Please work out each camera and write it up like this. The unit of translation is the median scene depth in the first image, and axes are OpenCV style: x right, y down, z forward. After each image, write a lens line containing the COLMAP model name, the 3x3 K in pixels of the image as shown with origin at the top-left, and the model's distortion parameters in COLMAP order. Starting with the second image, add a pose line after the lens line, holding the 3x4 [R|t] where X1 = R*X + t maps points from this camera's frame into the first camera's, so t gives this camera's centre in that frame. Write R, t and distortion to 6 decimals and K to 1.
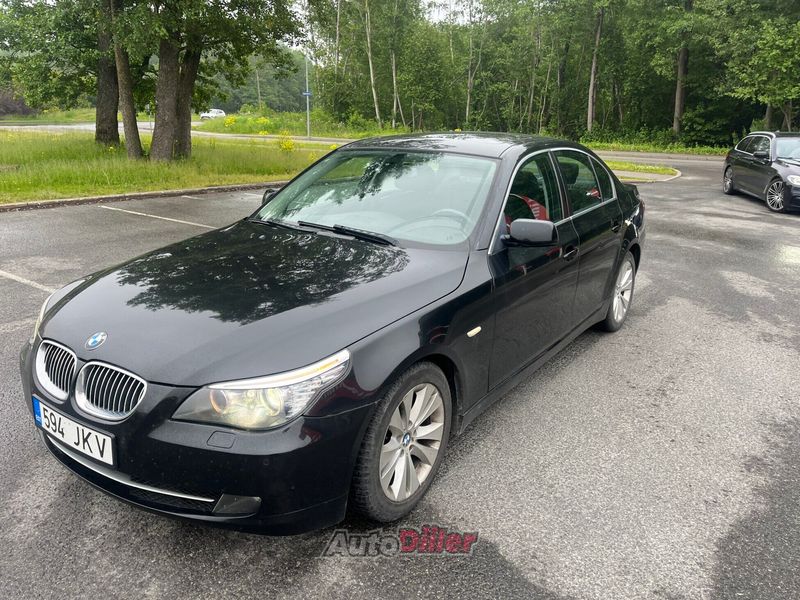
lens RADIAL K [[586.1, 0, 400.0], [0, 586.1, 300.0], [0, 0, 1]] dist [0.064272, -0.082616]
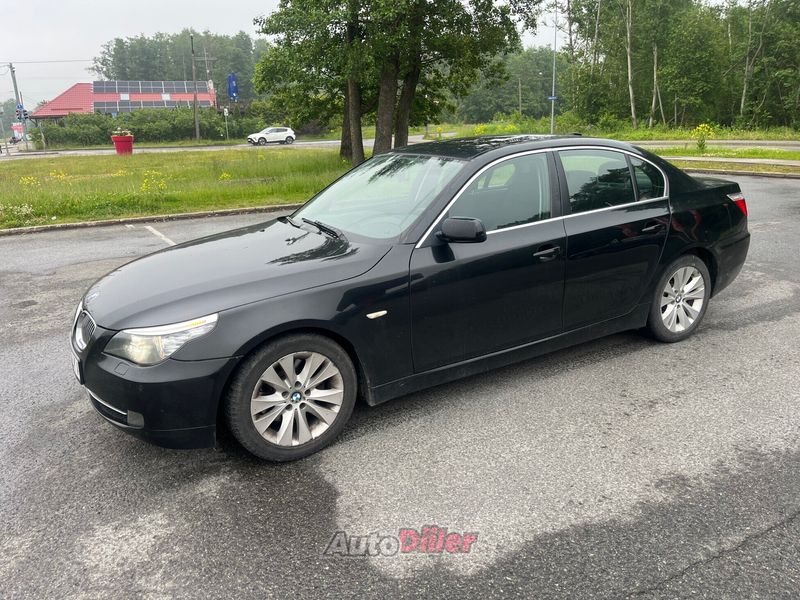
lens RADIAL K [[586.1, 0, 400.0], [0, 586.1, 300.0], [0, 0, 1]] dist [0.064272, -0.082616]
pose [[0.916602, 0.060387, -0.395215, 0.140251], [-0.064112, 0.997936, 0.003787, 0.004320], [0.394627, 0.021867, 0.918581, -0.005323]]
